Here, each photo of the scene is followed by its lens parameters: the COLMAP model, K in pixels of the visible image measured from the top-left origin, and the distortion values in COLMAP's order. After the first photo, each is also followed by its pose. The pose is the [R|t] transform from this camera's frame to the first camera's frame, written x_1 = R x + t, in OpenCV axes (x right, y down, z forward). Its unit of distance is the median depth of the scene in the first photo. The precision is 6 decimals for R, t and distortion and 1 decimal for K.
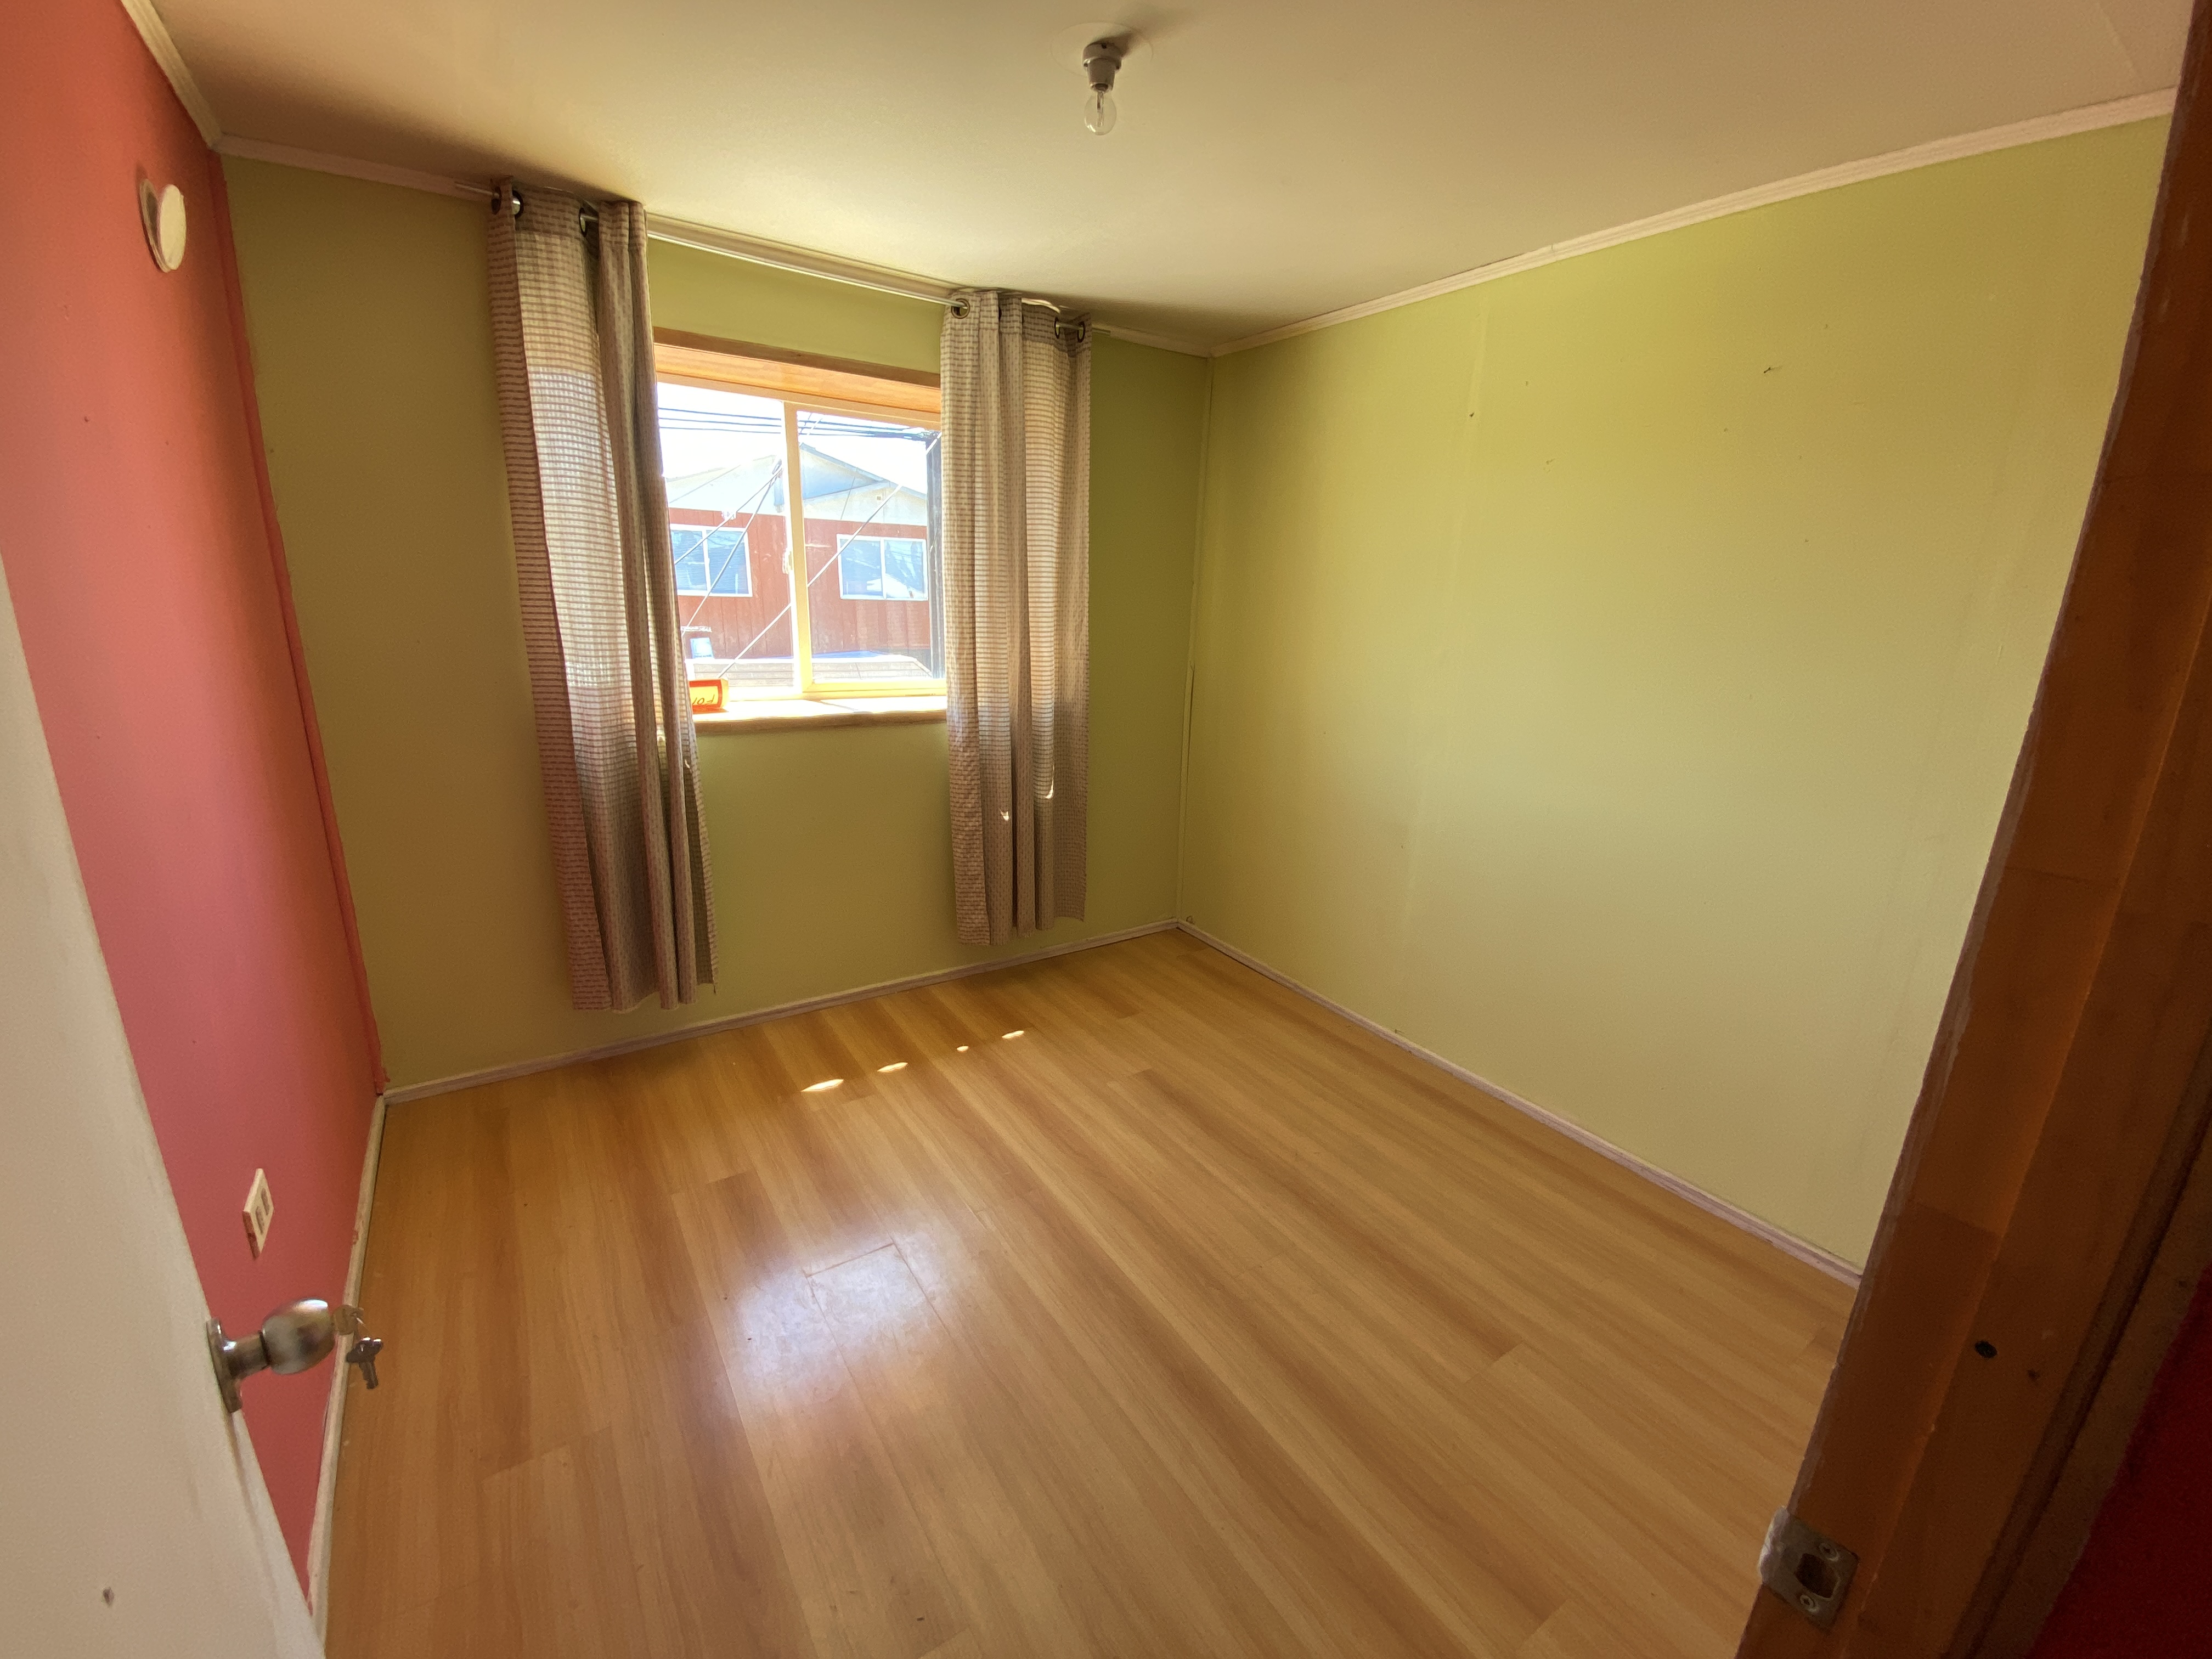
lens RADIAL K [[911.5, 0, 1100.0], [0, 911.5, 826.6], [0, 0, 1]] dist [0.030050, -0.023575]
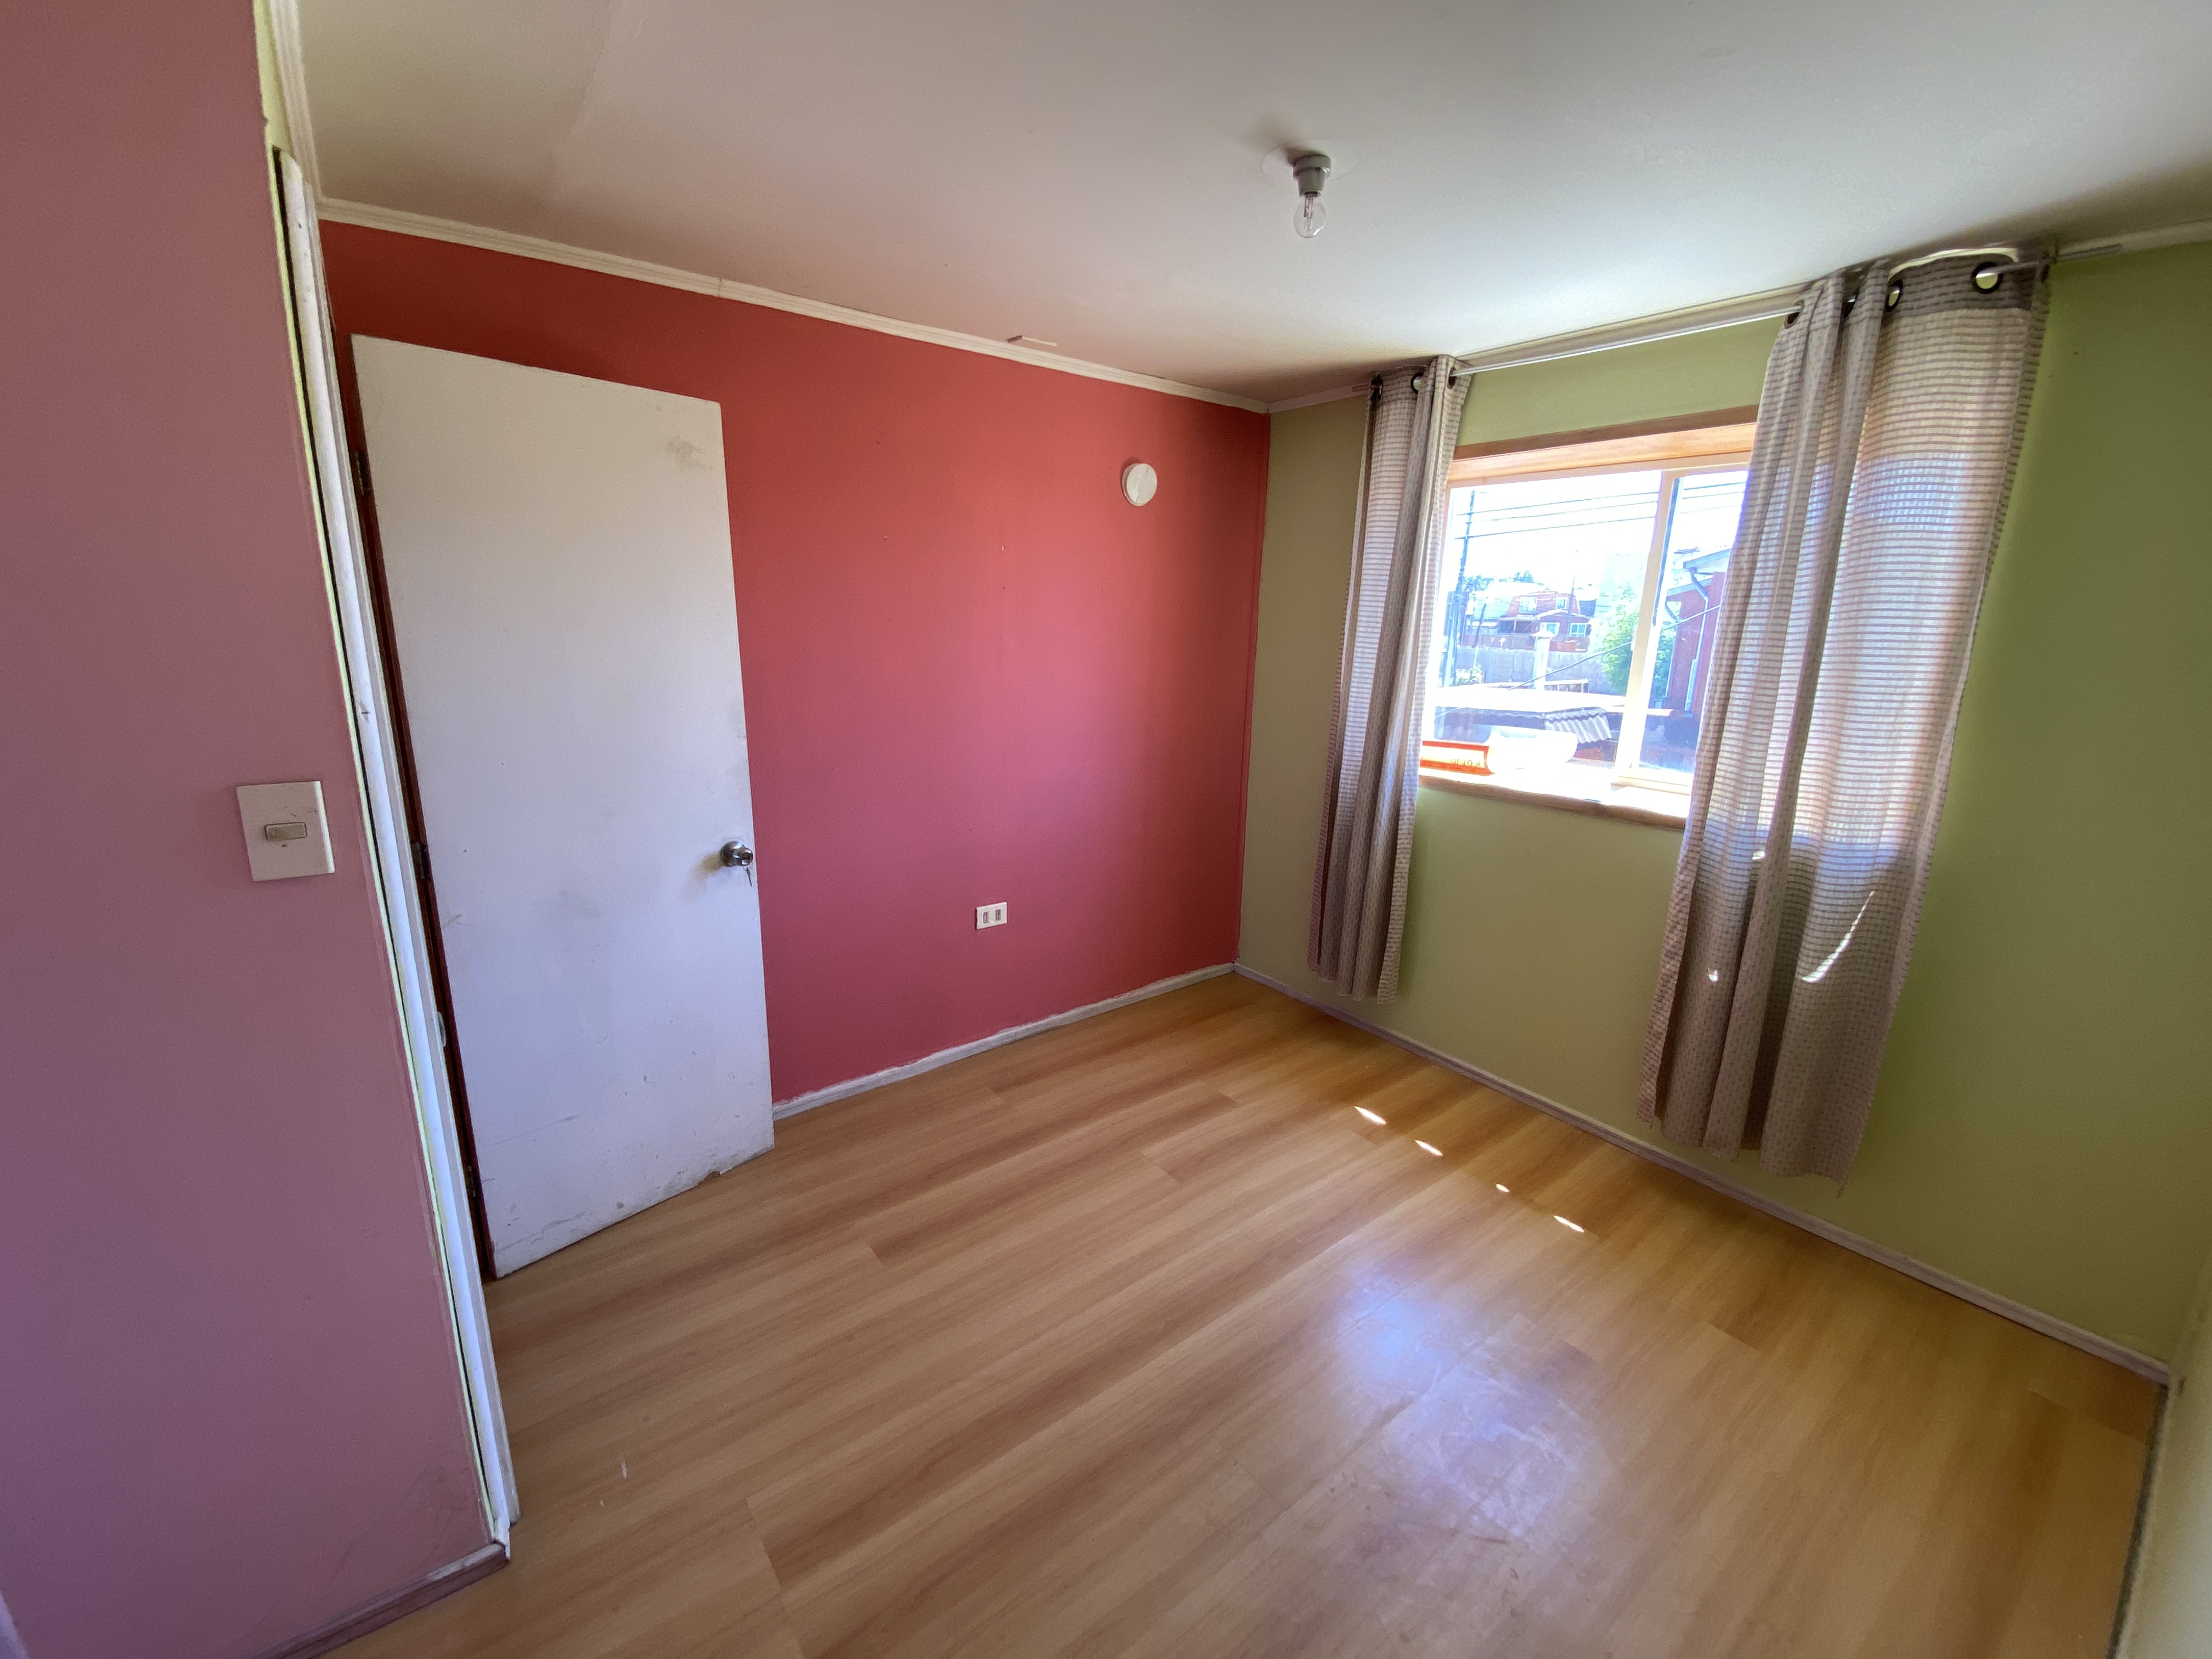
lens RADIAL K [[911.5, 0, 1100.0], [0, 911.5, 826.6], [0, 0, 1]] dist [0.030050, -0.023575]
pose [[0.055643, 0.198232, -0.978574, 0.642798], [-0.278935, 0.944156, 0.175400, -0.133304], [0.958697, 0.263199, 0.107830, 0.471165]]
